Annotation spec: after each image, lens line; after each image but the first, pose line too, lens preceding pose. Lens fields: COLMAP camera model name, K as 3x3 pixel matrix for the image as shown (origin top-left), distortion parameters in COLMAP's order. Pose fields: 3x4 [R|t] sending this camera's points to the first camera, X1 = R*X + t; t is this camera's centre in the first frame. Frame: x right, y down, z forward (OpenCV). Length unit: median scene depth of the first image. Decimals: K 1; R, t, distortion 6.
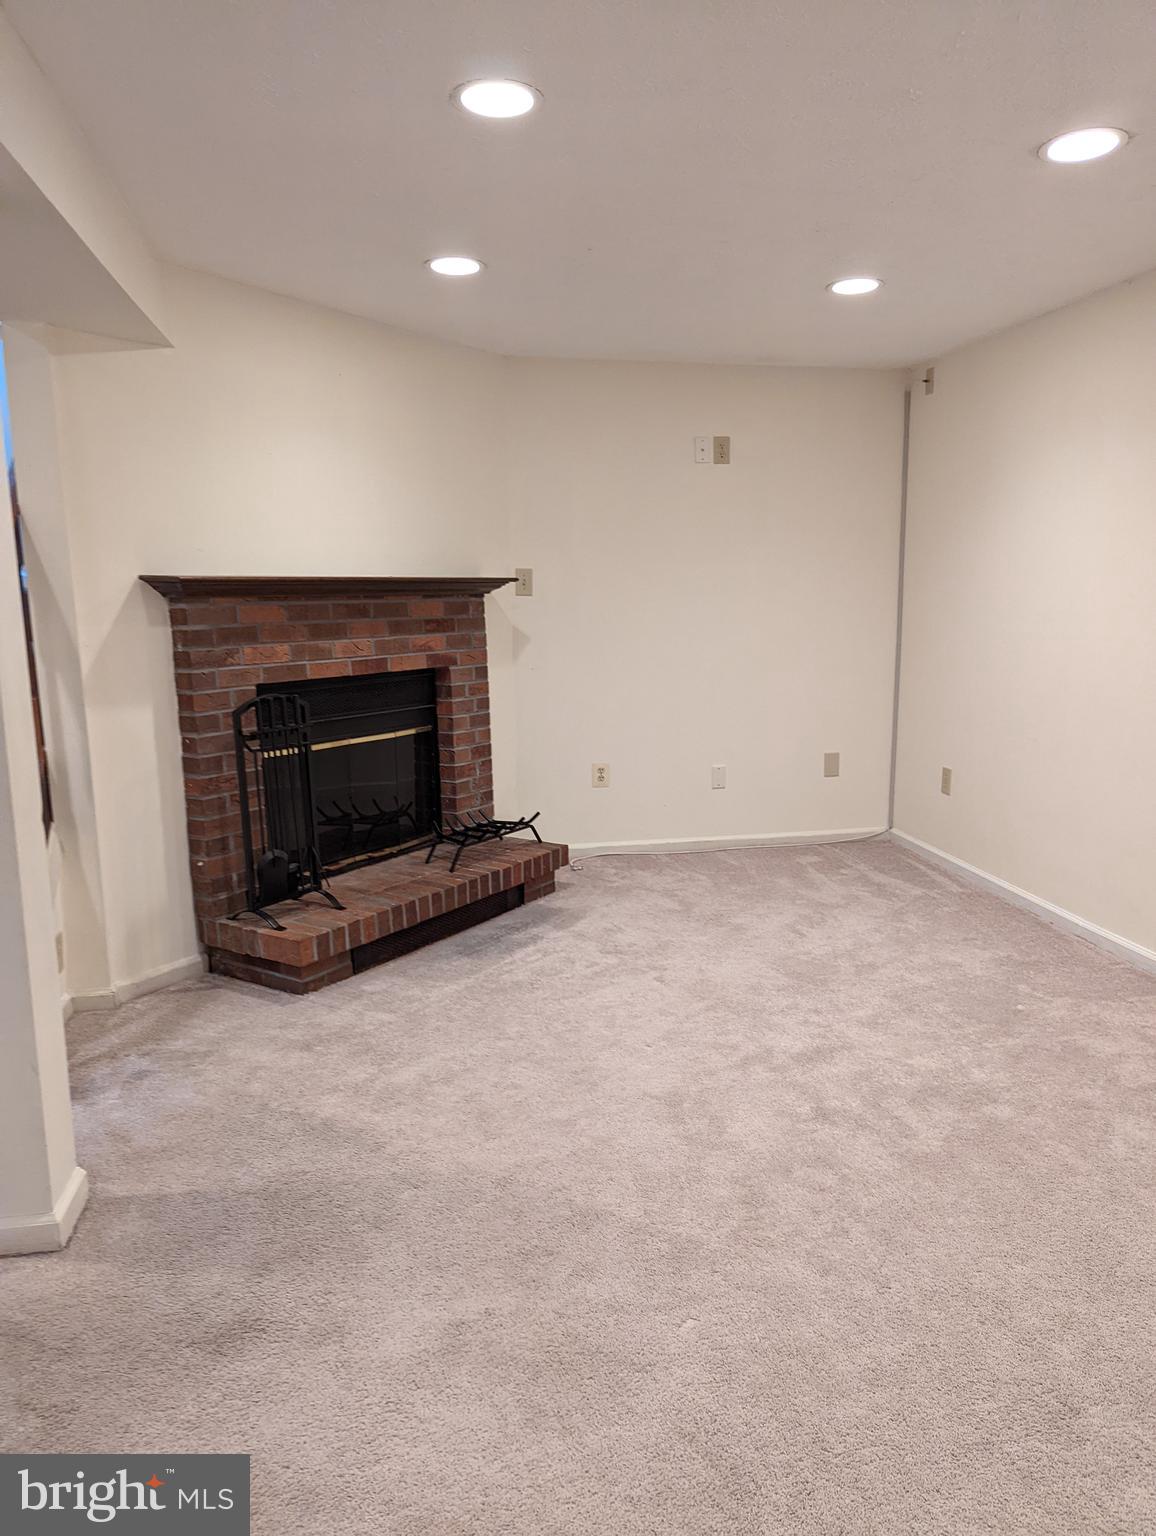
lens RADIAL K [[1068.1, 0, 586.8], [0, 1068.1, 763.5], [0, 0, 1]] dist [0.060241, -0.035351]
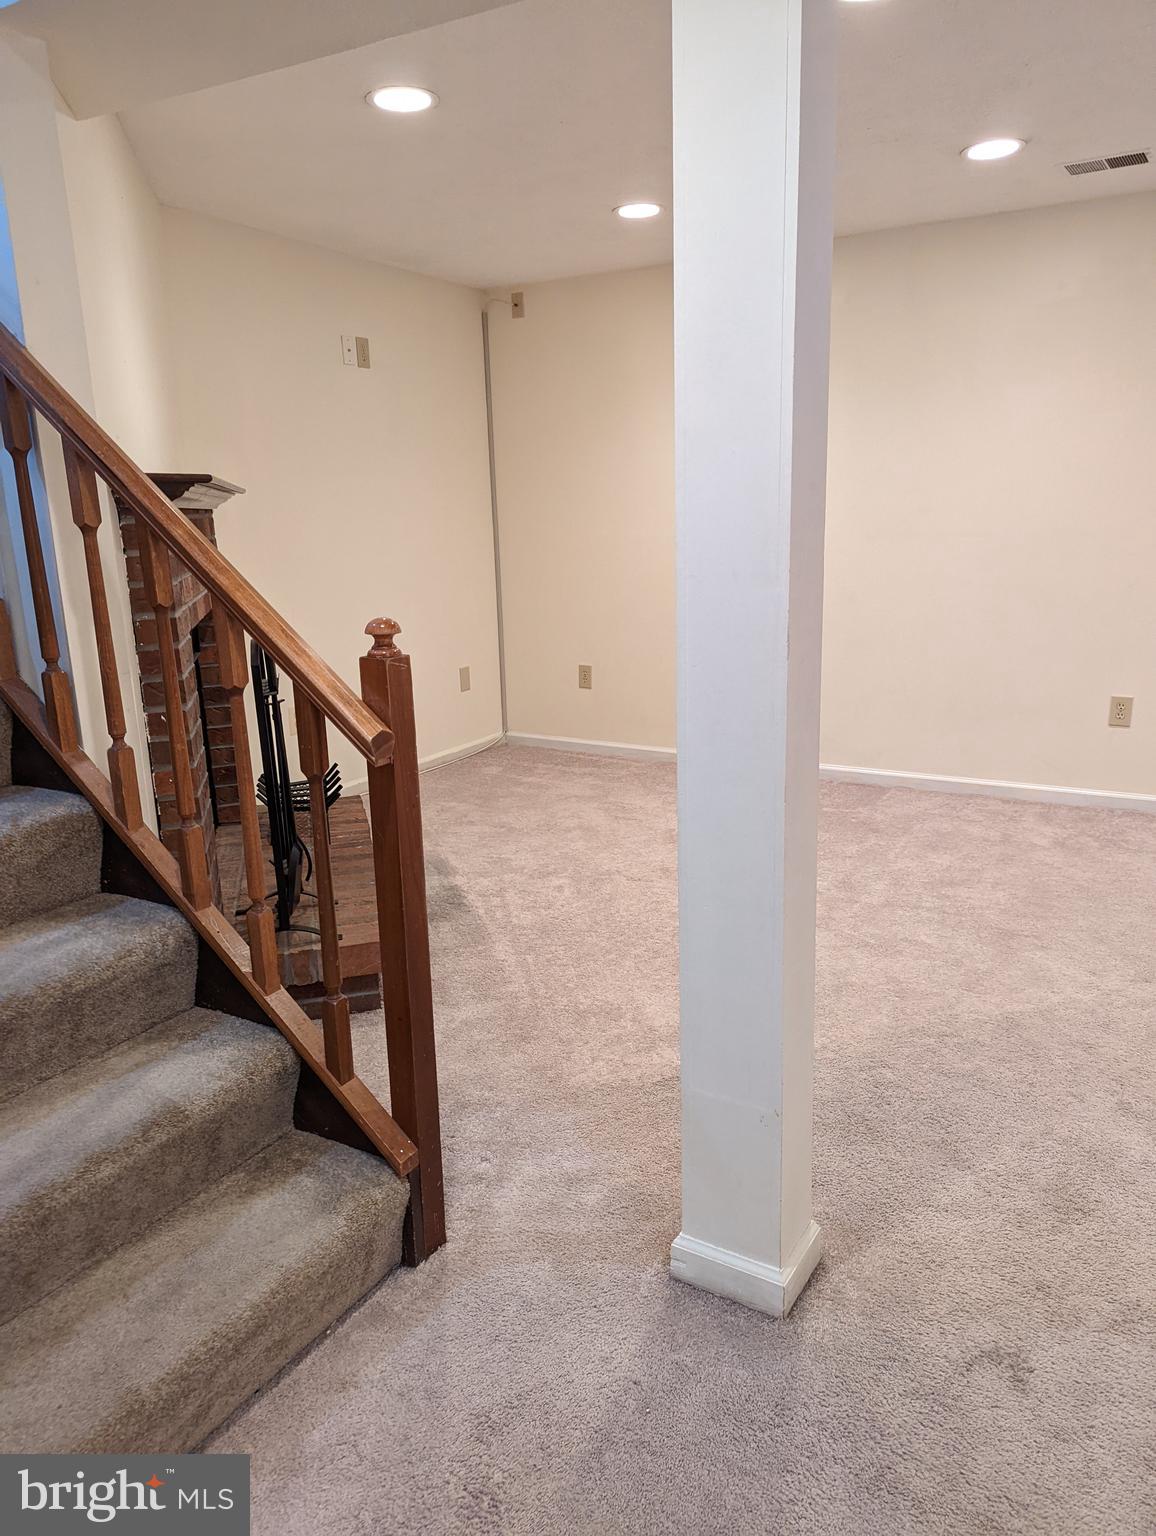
lens RADIAL K [[1068.1, 0, 586.0], [0, 1068.1, 767.7], [0, 0, 1]] dist [0.060241, -0.035351]
pose [[0.656799, -0.180066, 0.732251, -0.652193], [0.134030, 0.983485, 0.121627, -0.034835], [-0.742059, 0.018259, 0.670086, 0.314582]]
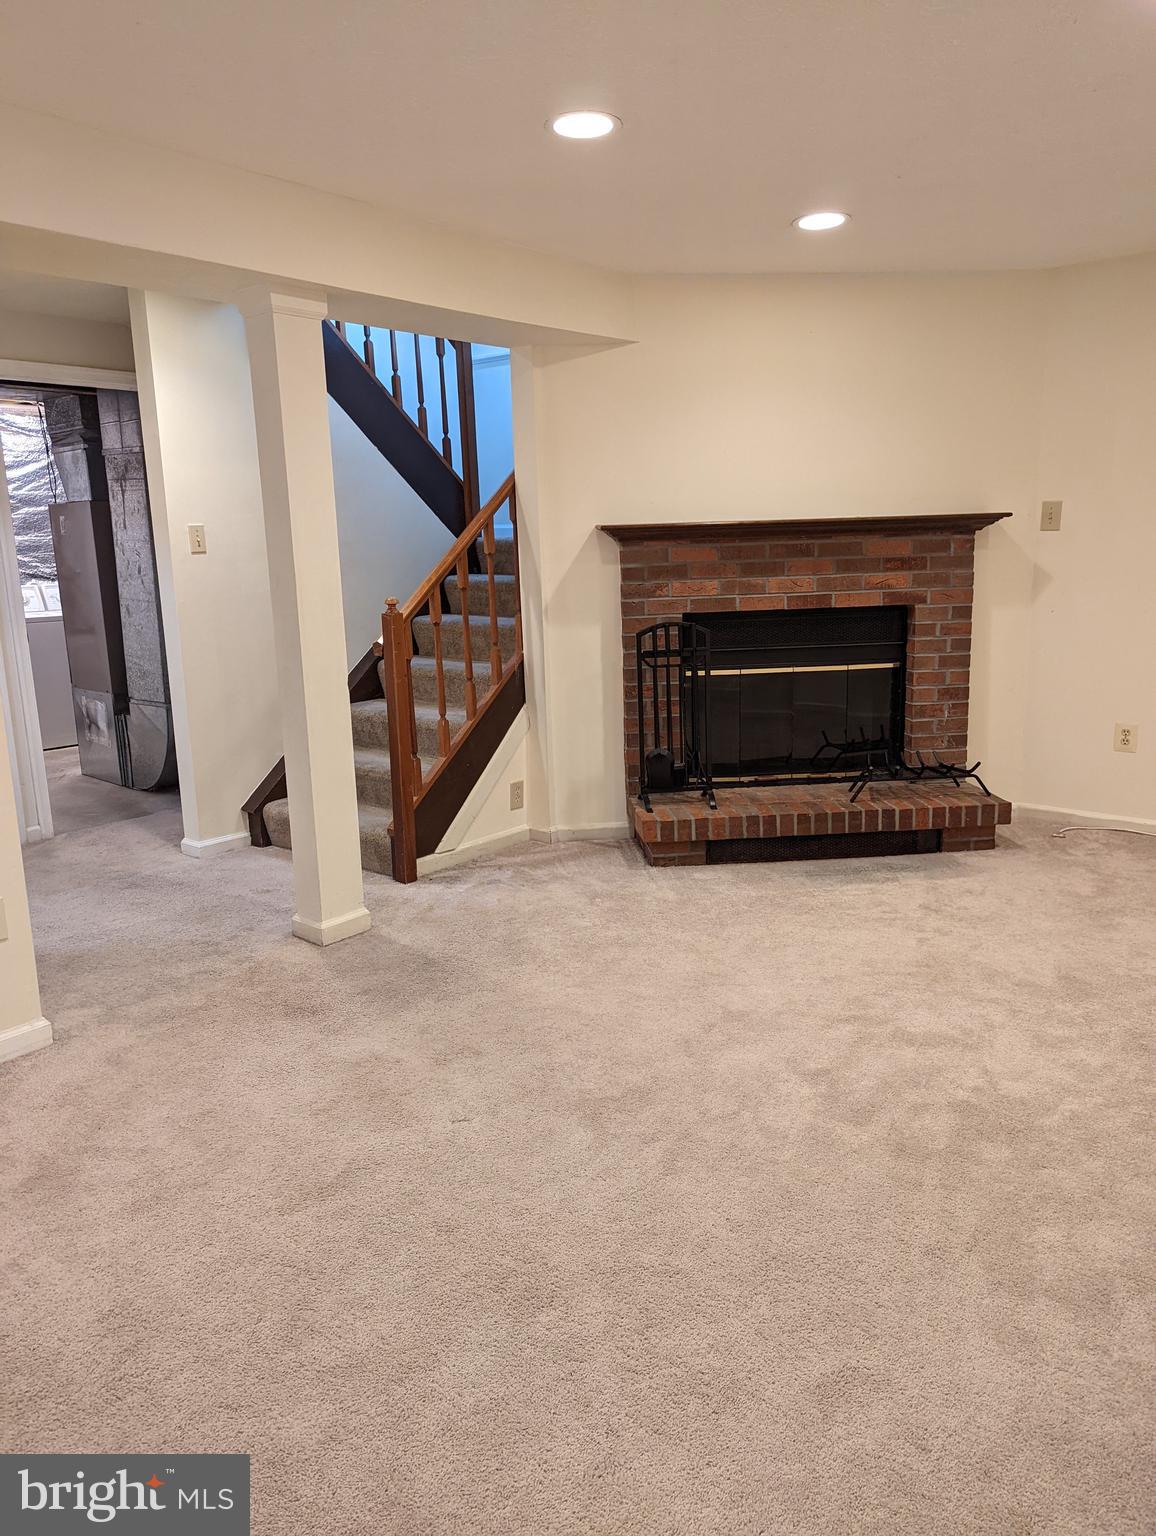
lens RADIAL K [[1068.1, 0, 596.2], [0, 1068.1, 745.9], [0, 0, 1]] dist [0.060241, -0.035351]
pose [[0.634200, 0.139785, -0.760427, 0.548257], [-0.104052, 0.990004, 0.095207, -0.028758], [0.766135, 0.018743, 0.642406, 0.146629]]
